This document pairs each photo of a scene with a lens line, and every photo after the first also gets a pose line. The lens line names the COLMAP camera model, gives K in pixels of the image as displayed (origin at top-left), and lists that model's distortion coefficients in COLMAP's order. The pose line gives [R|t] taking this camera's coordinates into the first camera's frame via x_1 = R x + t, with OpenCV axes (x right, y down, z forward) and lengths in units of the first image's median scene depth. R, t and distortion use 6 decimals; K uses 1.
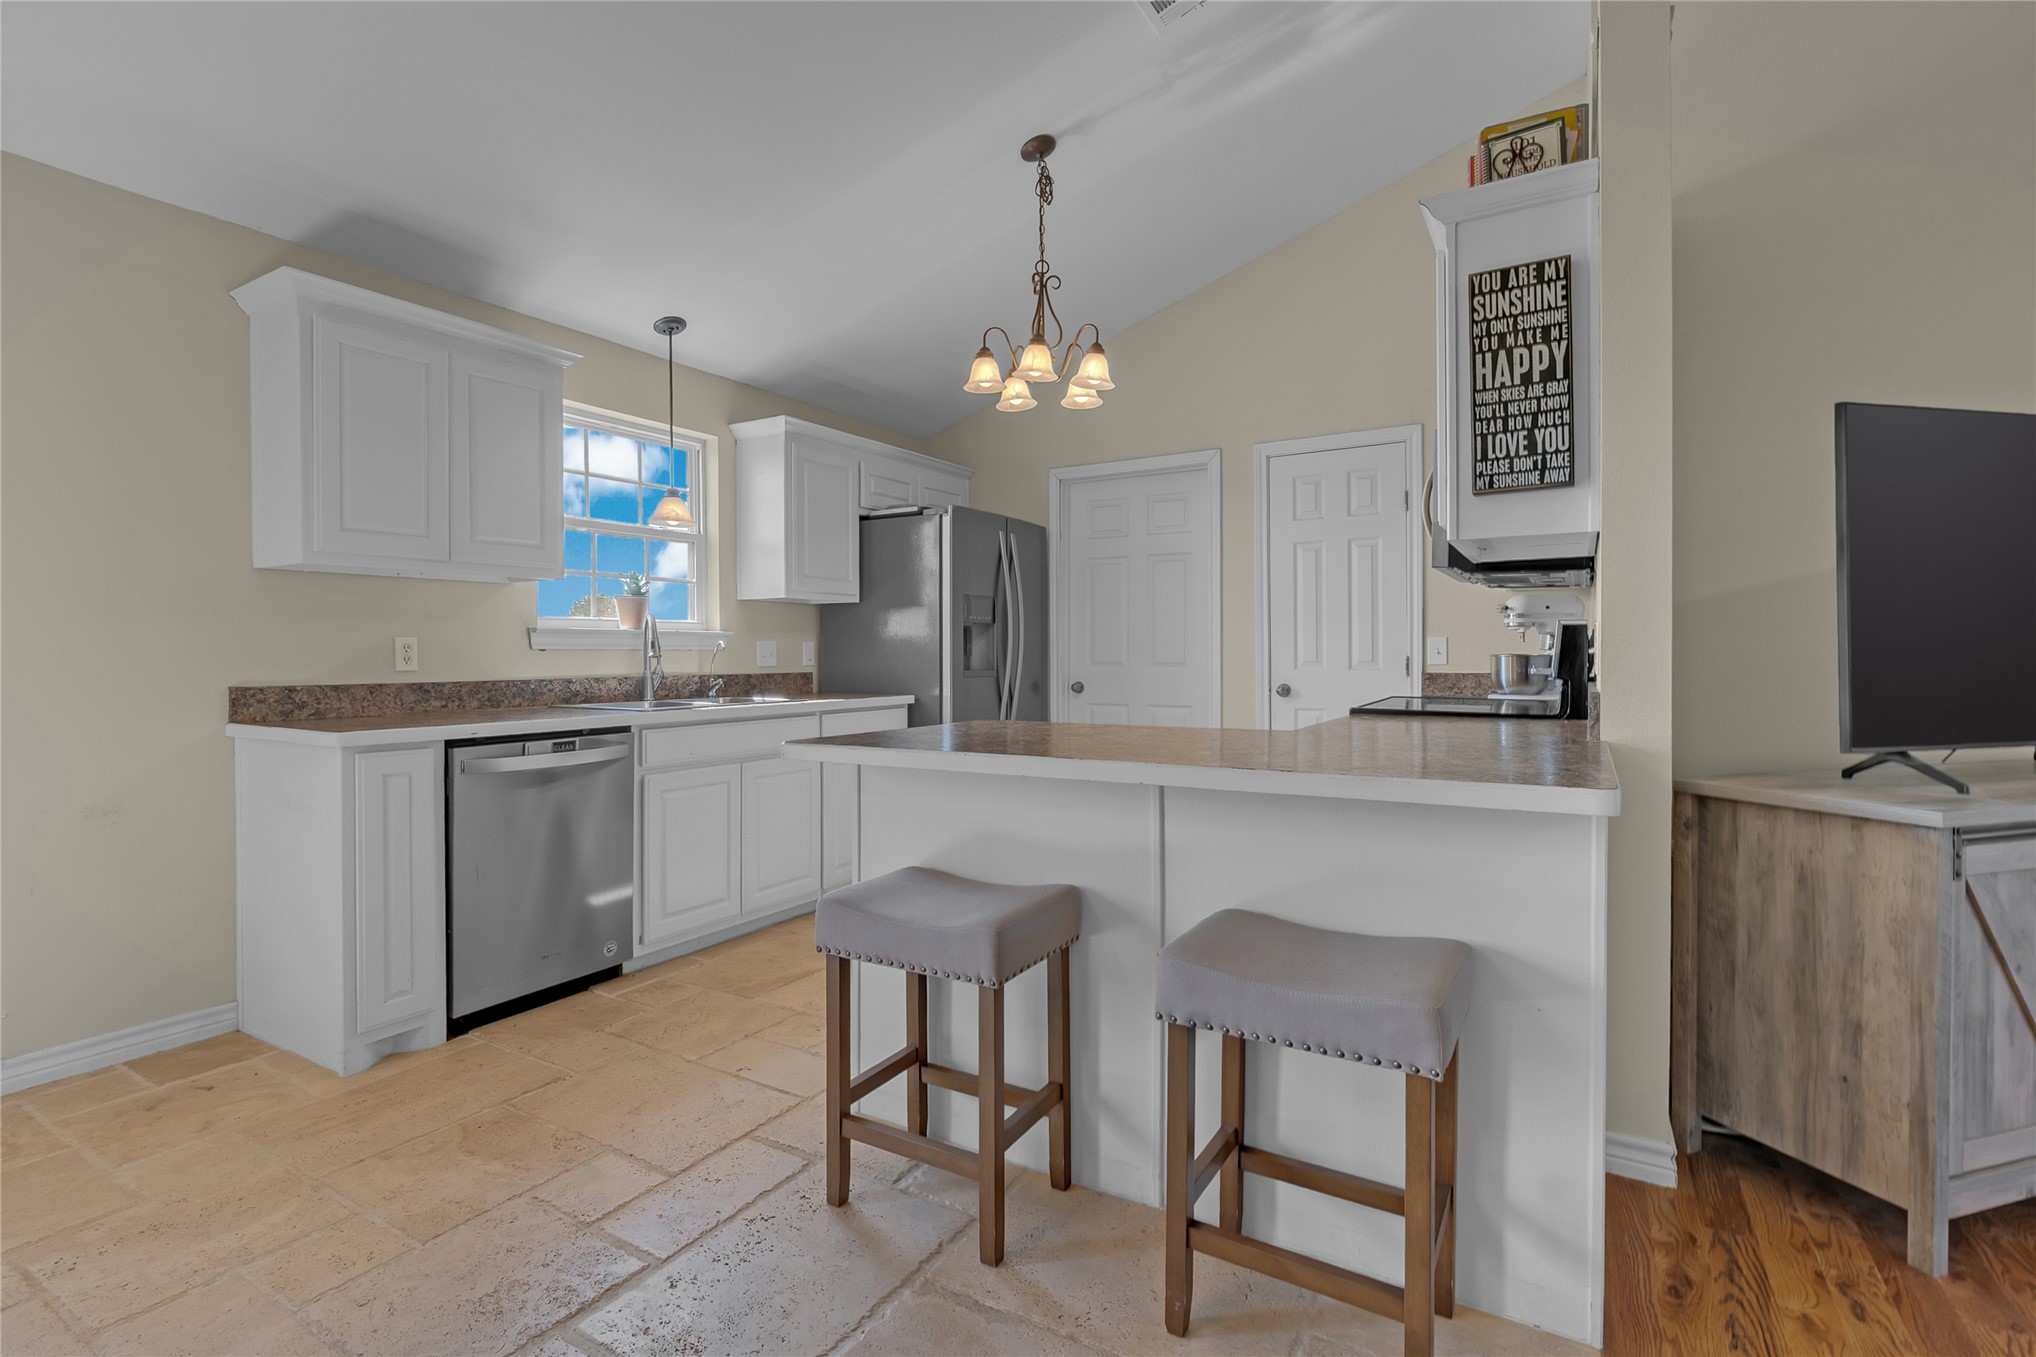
lens RADIAL K [[948.7, 0, 1016.2], [0, 948.7, 666.2], [0, 0, 1]] dist [-0.001539, -0.000207]
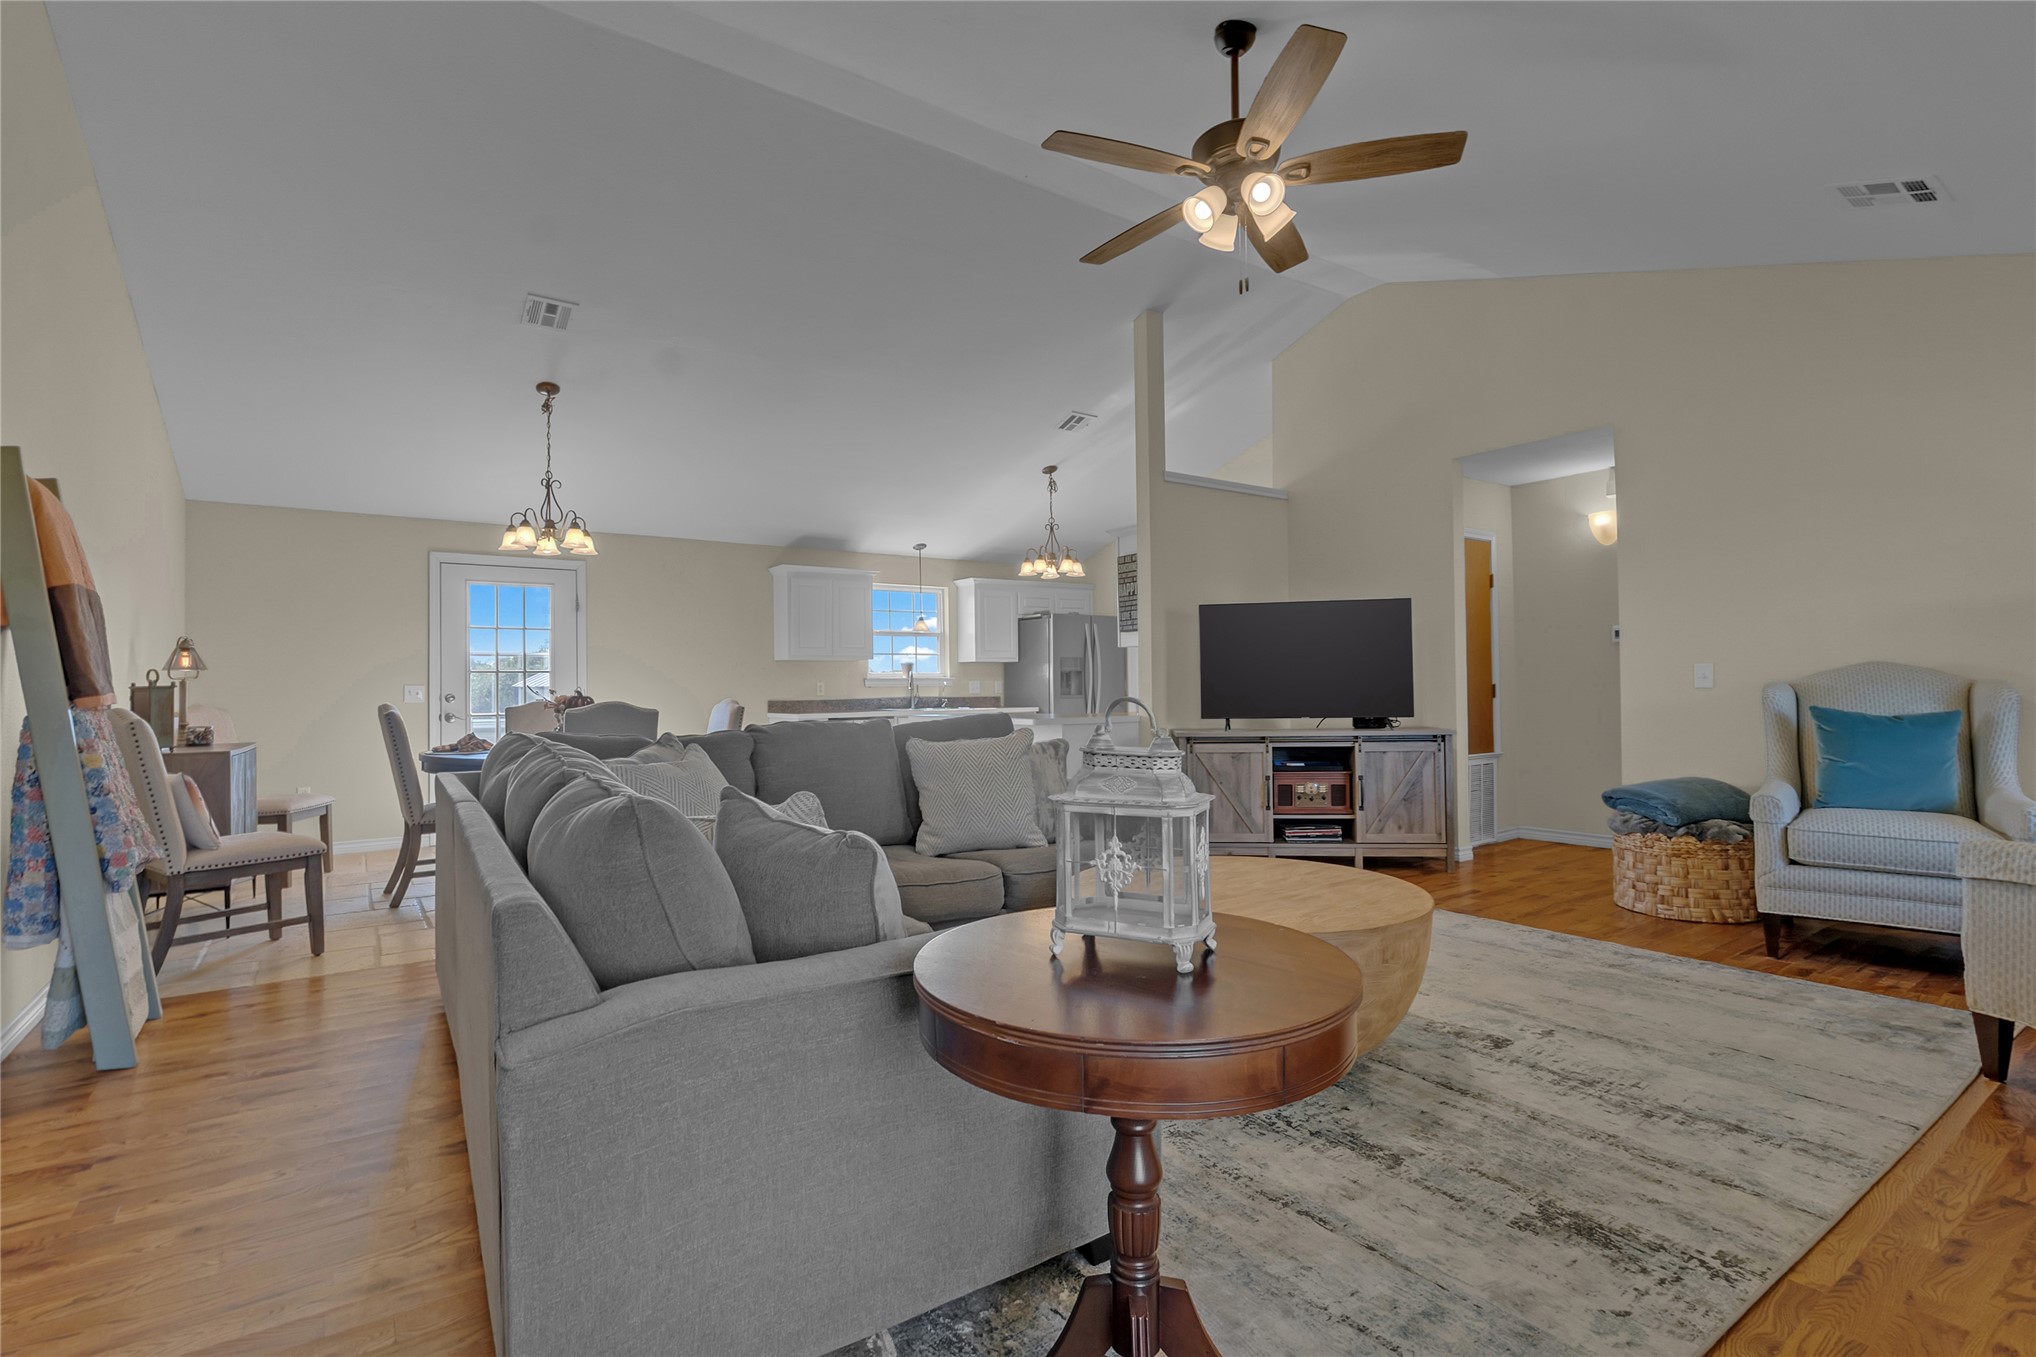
lens RADIAL K [[948.7, 0, 1016.2], [0, 948.7, 666.2], [0, 0, 1]] dist [-0.001539, -0.000207]
pose [[0.910951, -0.014930, -0.412245, 0.720946], [0.003283, 0.999576, -0.028948, 0.001064], [0.412502, 0.025017, 0.910613, -0.907778]]
